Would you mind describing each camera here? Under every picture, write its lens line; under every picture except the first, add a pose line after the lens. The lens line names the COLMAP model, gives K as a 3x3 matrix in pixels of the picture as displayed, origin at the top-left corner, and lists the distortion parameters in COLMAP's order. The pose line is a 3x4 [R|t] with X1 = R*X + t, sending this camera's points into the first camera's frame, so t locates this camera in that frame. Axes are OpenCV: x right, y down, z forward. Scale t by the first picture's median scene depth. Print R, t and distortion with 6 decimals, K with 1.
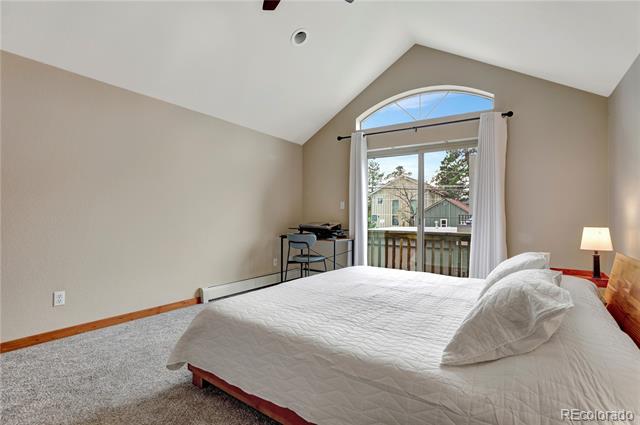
lens RADIAL K [[295.8, 0, 328.4], [0, 295.8, 214.4], [0, 0, 1]] dist [-0.034314, 0.001291]
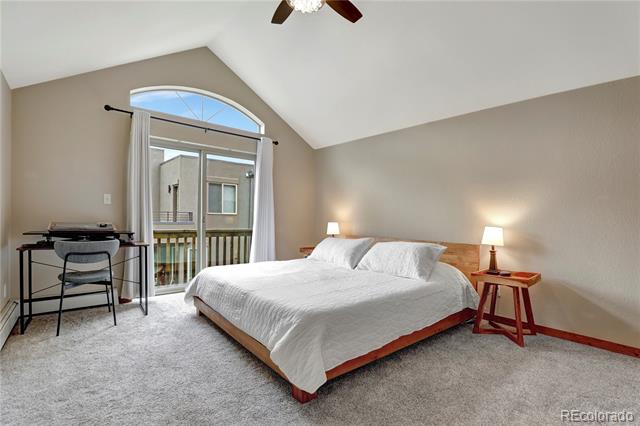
lens RADIAL K [[295.8, 0, 328.4], [0, 295.8, 214.9], [0, 0, 1]] dist [-0.034314, 0.001291]
pose [[0.274604, 0.005458, 0.961542, -0.589548], [-0.020452, 0.999791, 0.000165, -0.001183], [-0.961340, -0.019711, 0.274658, 0.308020]]
